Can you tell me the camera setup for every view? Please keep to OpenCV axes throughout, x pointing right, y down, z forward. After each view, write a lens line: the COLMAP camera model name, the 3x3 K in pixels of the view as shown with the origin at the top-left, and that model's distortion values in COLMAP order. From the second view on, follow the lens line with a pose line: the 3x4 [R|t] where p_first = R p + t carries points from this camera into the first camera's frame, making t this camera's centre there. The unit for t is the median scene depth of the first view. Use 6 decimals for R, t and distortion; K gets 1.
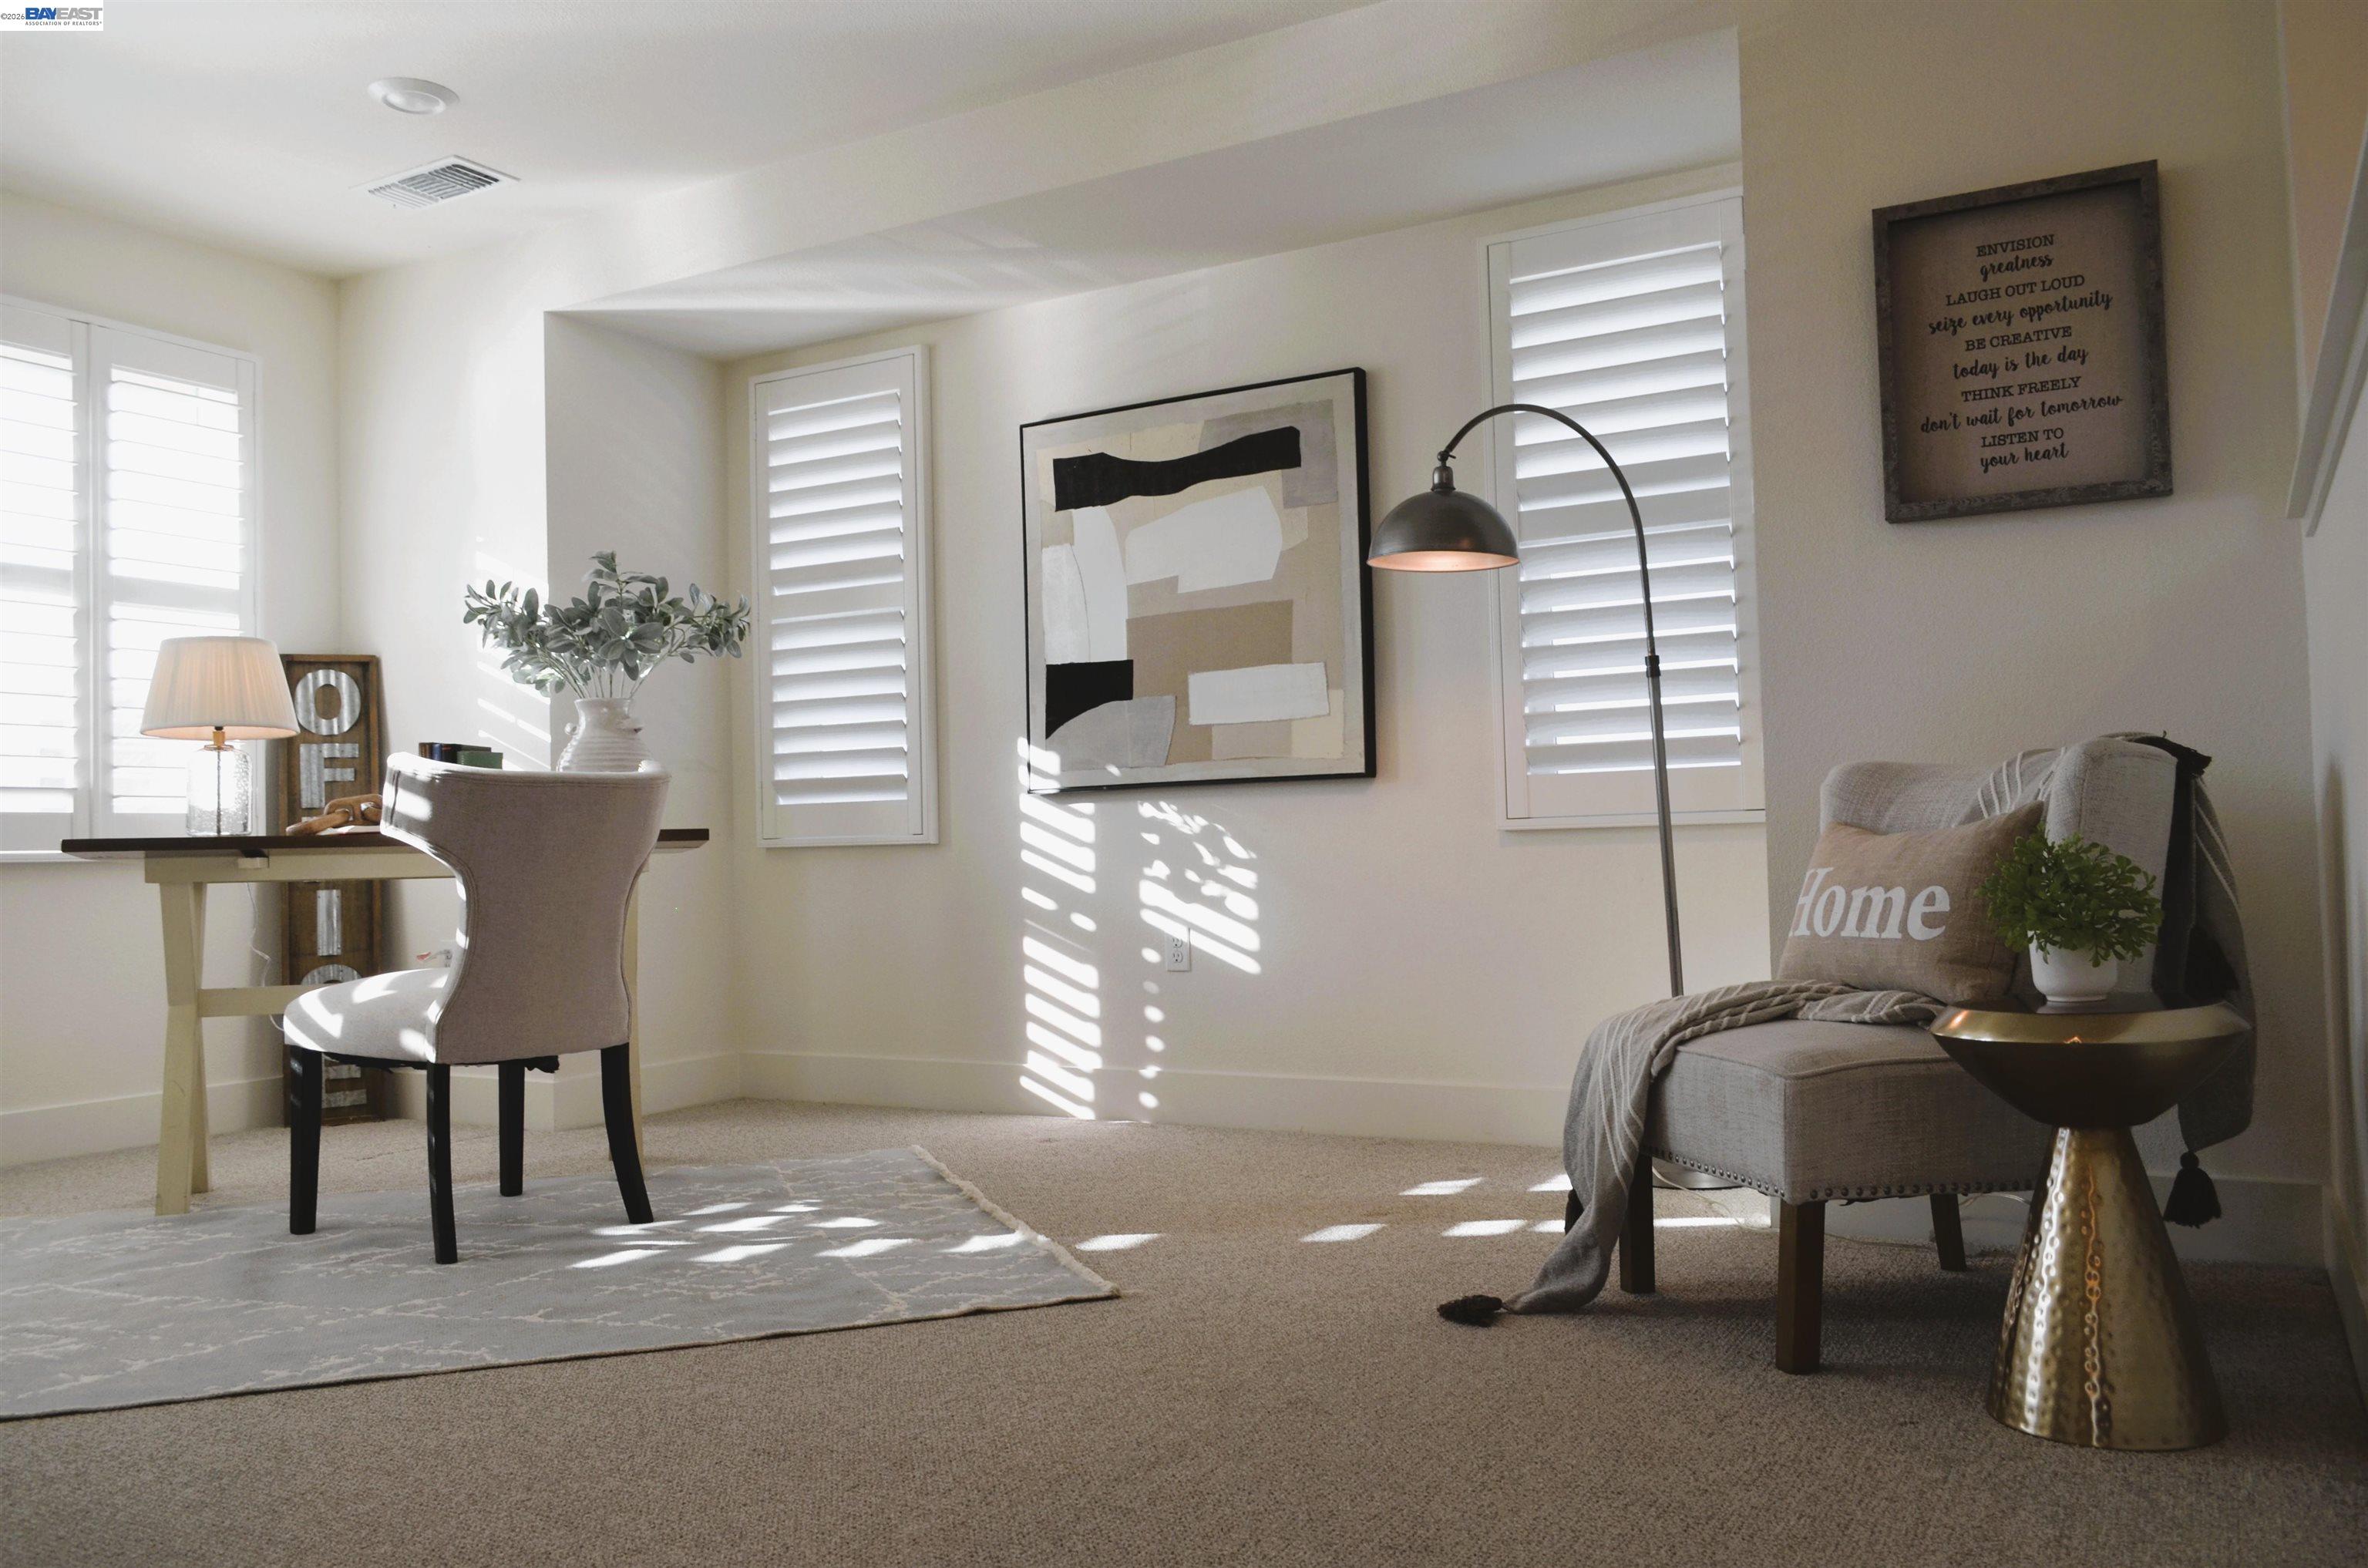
lens RADIAL K [[1827.7, 0, 1177.6], [0, 1827.7, 795.0], [0, 0, 1]] dist [-0.012503, 0.003847]
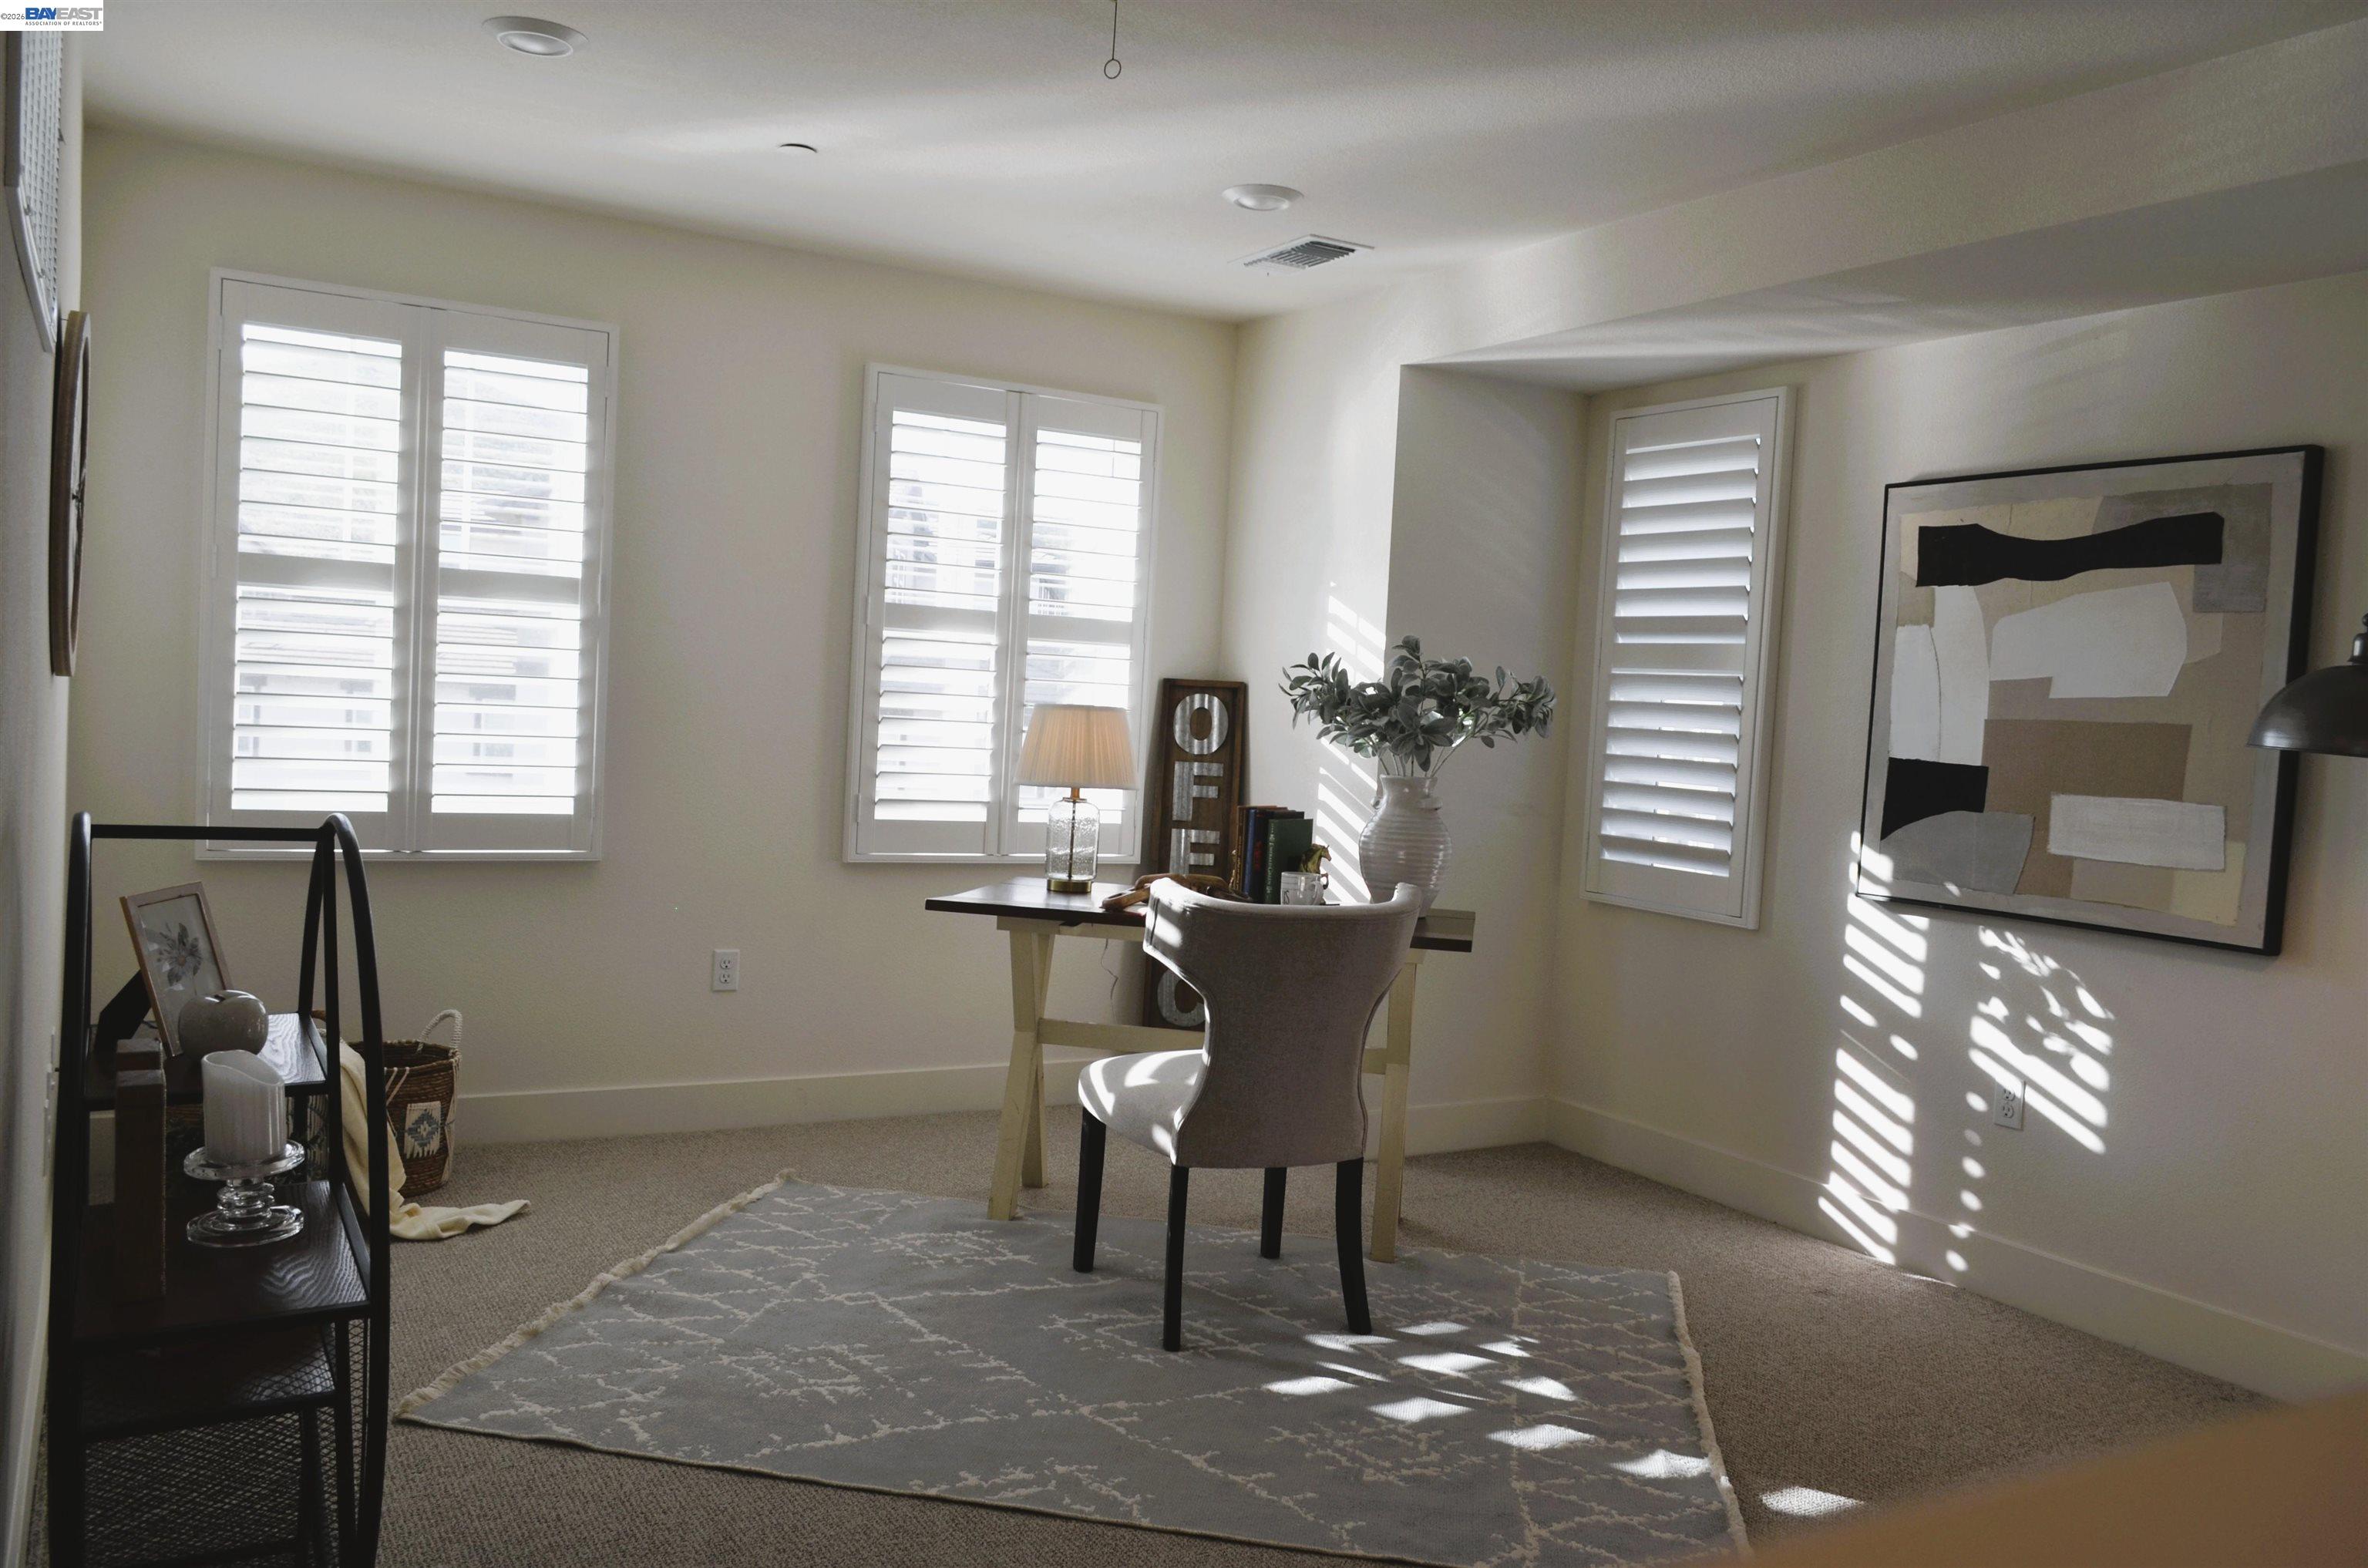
lens RADIAL K [[1827.7, 0, 1177.6], [0, 1827.7, 795.0], [0, 0, 1]] dist [-0.012503, 0.003847]
pose [[0.860535, 0.097507, -0.499972, 0.078821], [-0.059043, 0.993986, 0.092229, -0.117675], [0.505958, -0.049846, 0.861117, 0.052881]]
